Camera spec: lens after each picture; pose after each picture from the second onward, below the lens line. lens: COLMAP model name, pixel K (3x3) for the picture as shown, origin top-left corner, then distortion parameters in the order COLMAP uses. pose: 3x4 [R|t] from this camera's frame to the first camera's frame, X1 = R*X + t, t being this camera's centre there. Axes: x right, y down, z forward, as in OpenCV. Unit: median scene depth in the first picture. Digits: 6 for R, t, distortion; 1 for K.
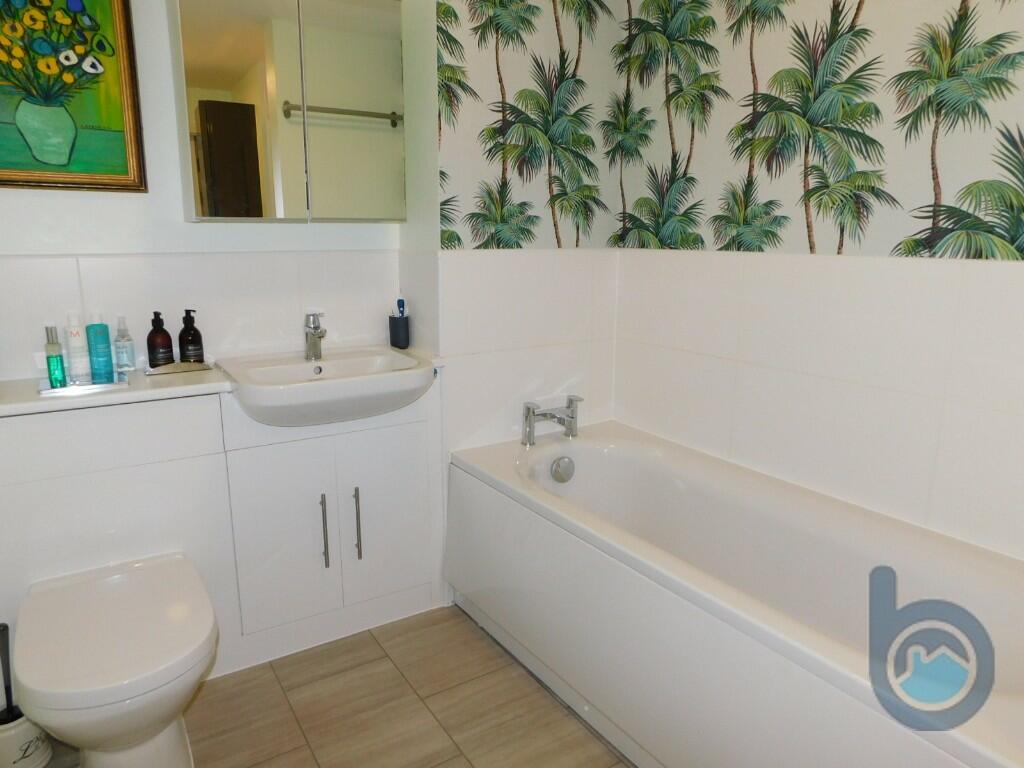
lens RADIAL K [[681.9, 0, 510.5], [0, 681.9, 387.0], [0, 0, 1]] dist [-0.078563, 0.058689]
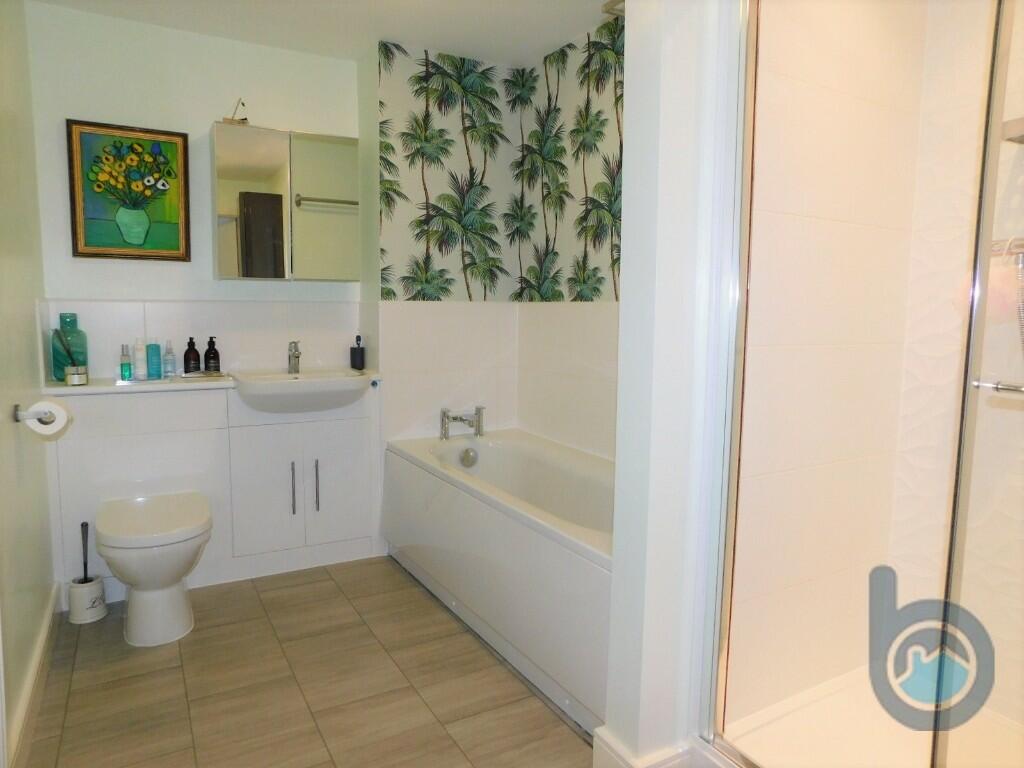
lens RADIAL K [[682.5, 0, 510.6], [0, 682.5, 385.4], [0, 0, 1]] dist [-0.075365, 0.039607]
pose [[0.998369, 0.012789, -0.055645, 0.261771], [-0.018515, 0.994443, -0.103637, 0.129076], [0.054010, 0.104498, 0.993057, -0.433095]]
